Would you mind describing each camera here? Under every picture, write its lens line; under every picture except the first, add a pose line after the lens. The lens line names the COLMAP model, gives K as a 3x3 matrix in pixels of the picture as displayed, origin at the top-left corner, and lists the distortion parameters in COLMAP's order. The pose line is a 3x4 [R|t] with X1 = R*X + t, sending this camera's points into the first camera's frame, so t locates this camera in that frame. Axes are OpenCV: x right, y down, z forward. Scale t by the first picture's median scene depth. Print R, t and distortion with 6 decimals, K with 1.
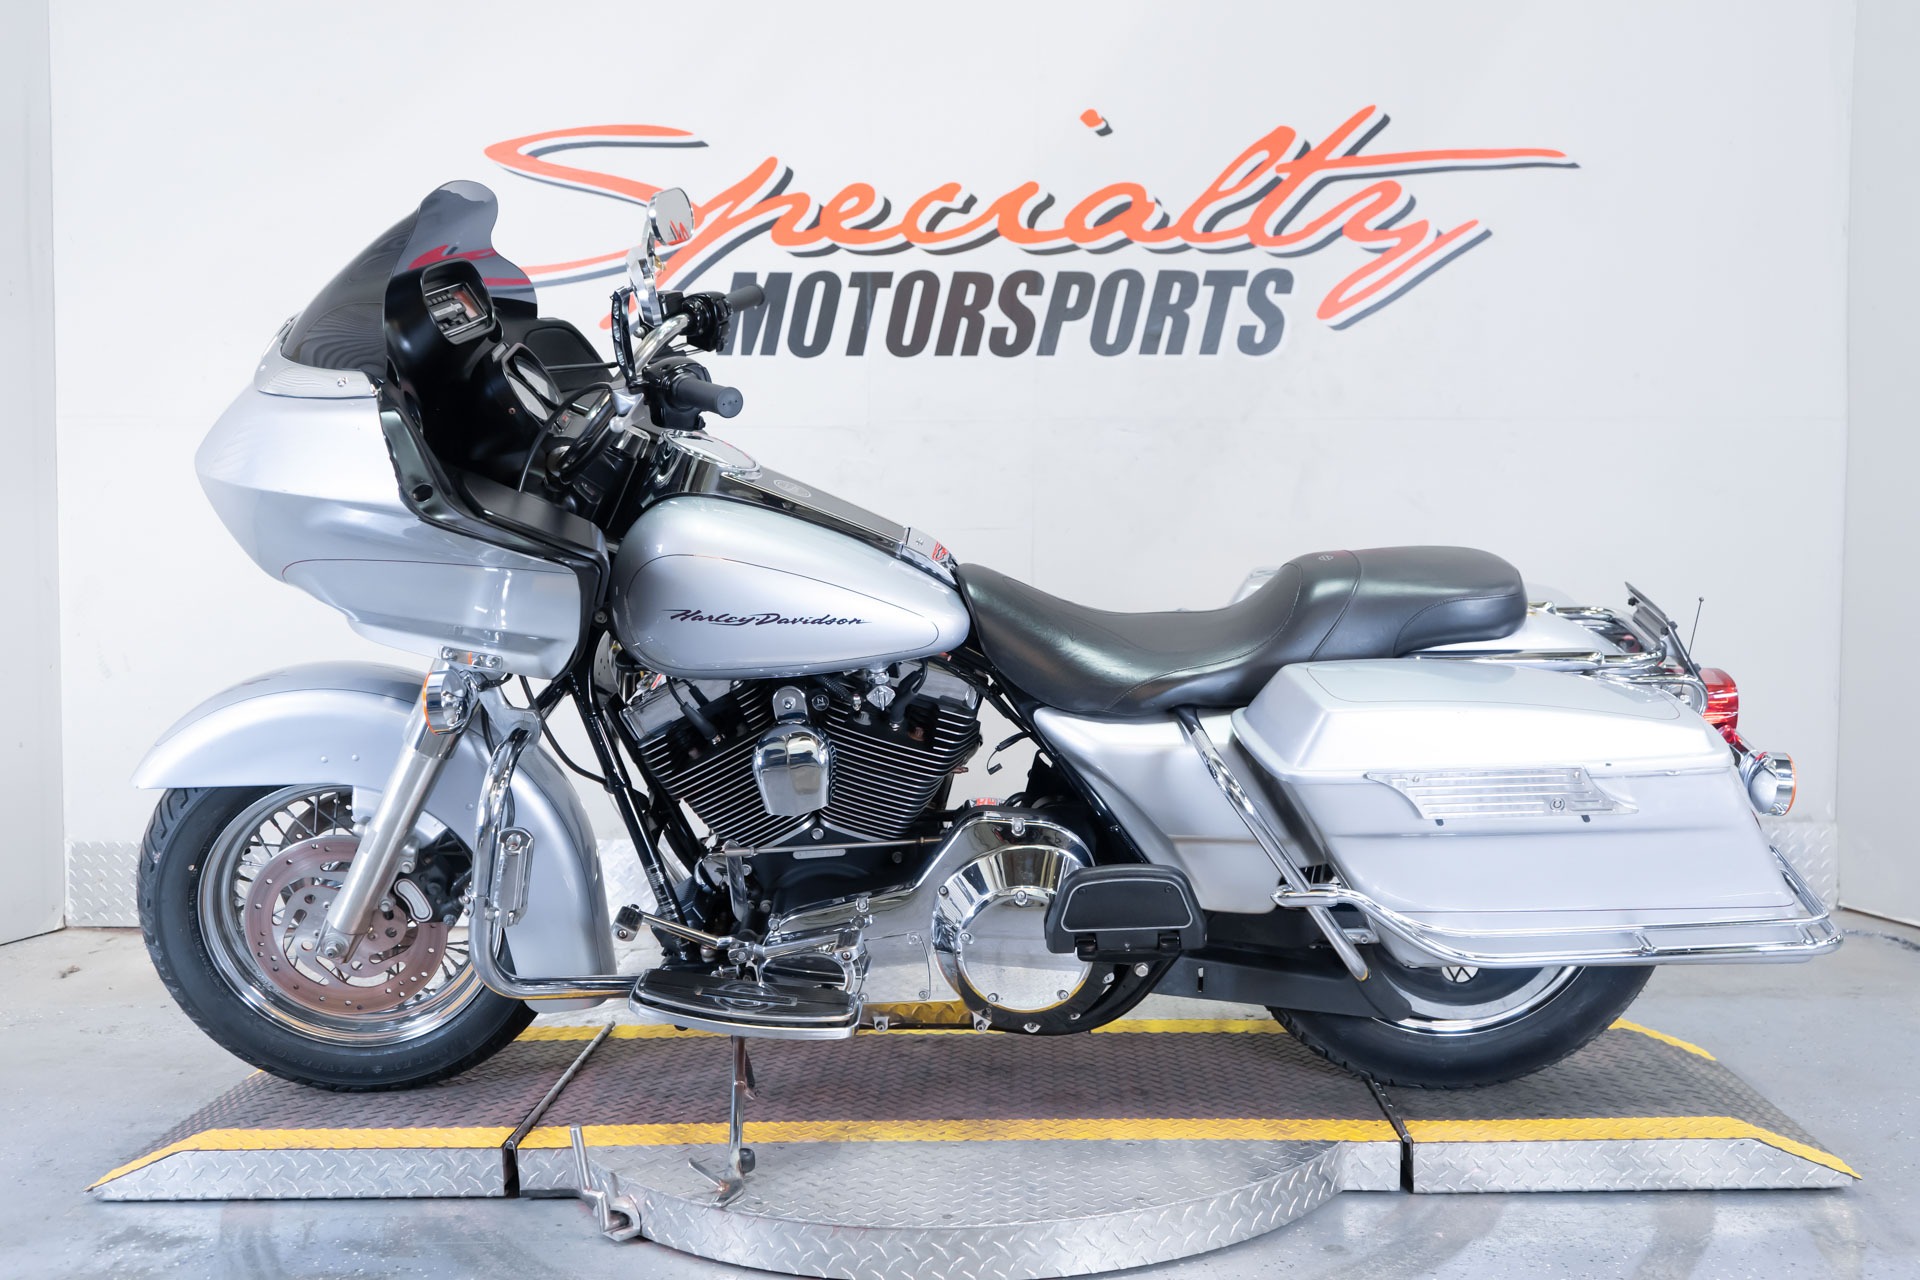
lens RADIAL K [[1844.1, 0, 953.6], [0, 1844.1, 629.7], [0, 0, 1]] dist [0.010098, 0.000000]
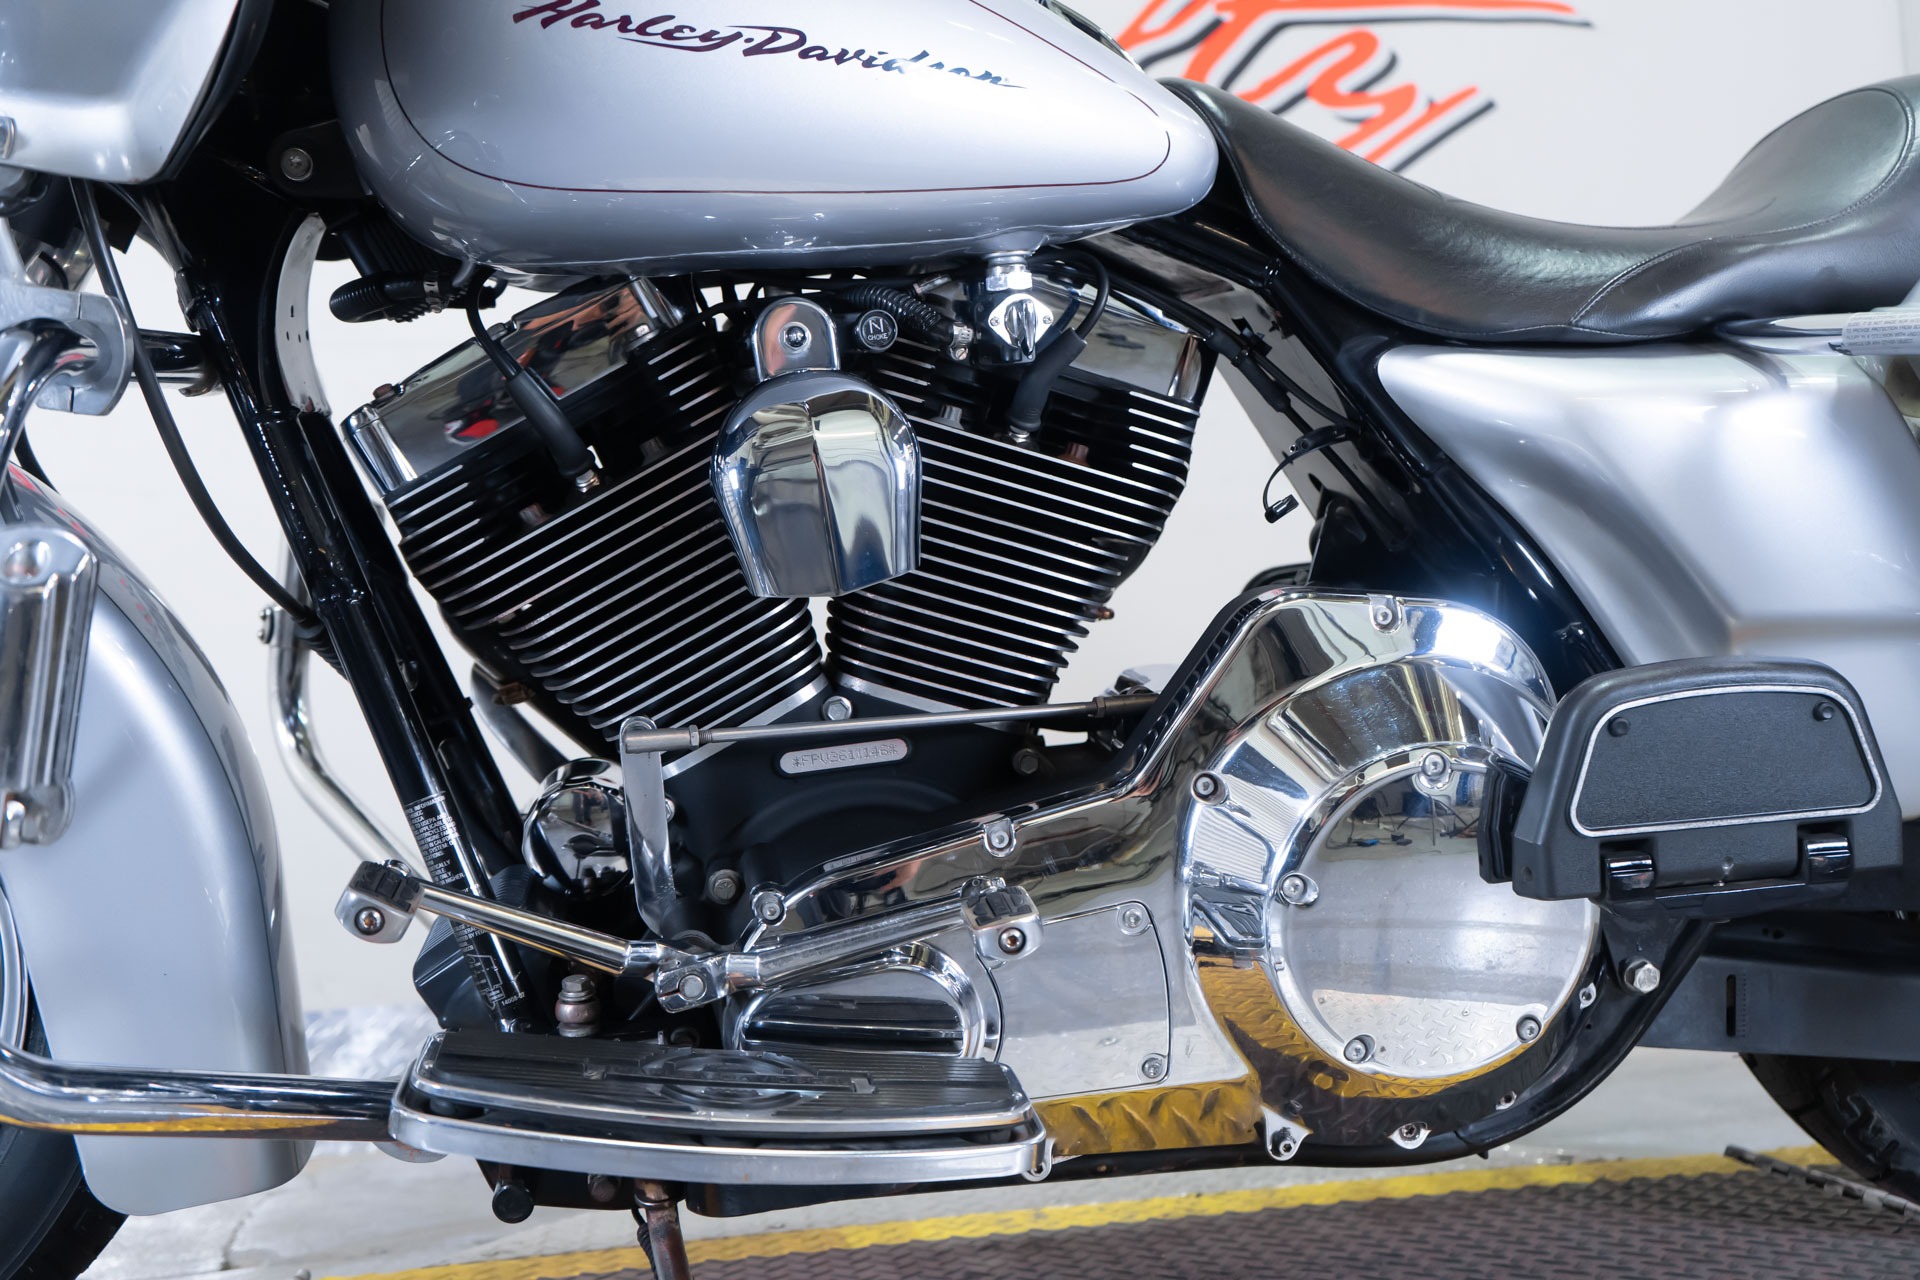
lens RADIAL K [[1844.1, 0, 960.4], [0, 1844.1, 642.2], [0, 0, 1]] dist [0.010098, 0.000000]
pose [[0.976724, -0.019136, 0.213644, -0.087857], [0.051052, 0.988130, -0.144890, 0.102690], [-0.208335, 0.152424, 0.966107, 0.388211]]
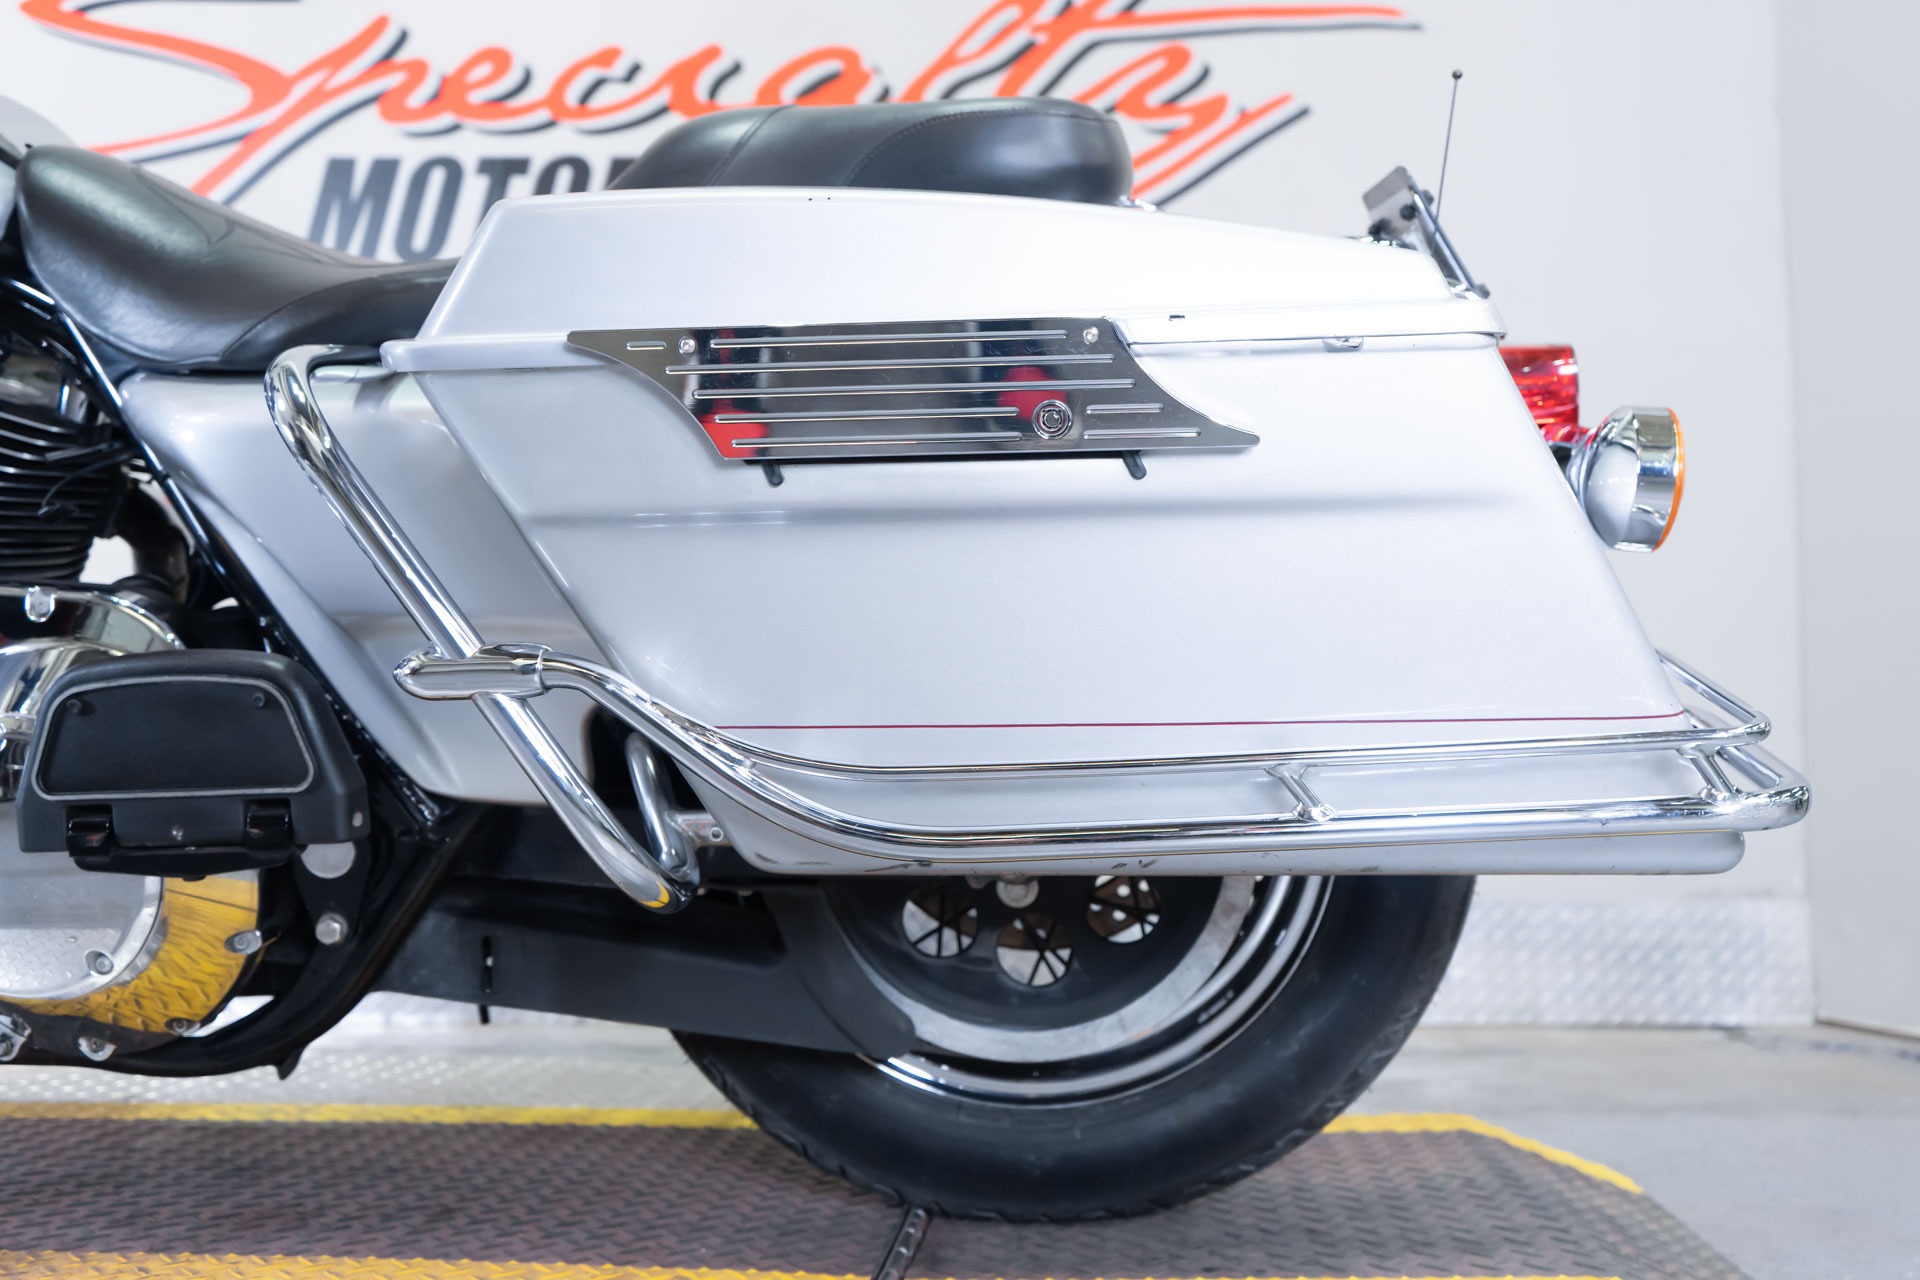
lens RADIAL K [[1705.0, 0, 951.7], [0, 1705.0, 629.3], [0, 0, 1]] dist [0.001116, 0.019109]
pose [[0.999773, 0.011728, -0.017811, 0.170101], [-0.014081, 0.990287, -0.138326, 0.105200], [0.016015, 0.138545, 0.990227, 0.353071]]
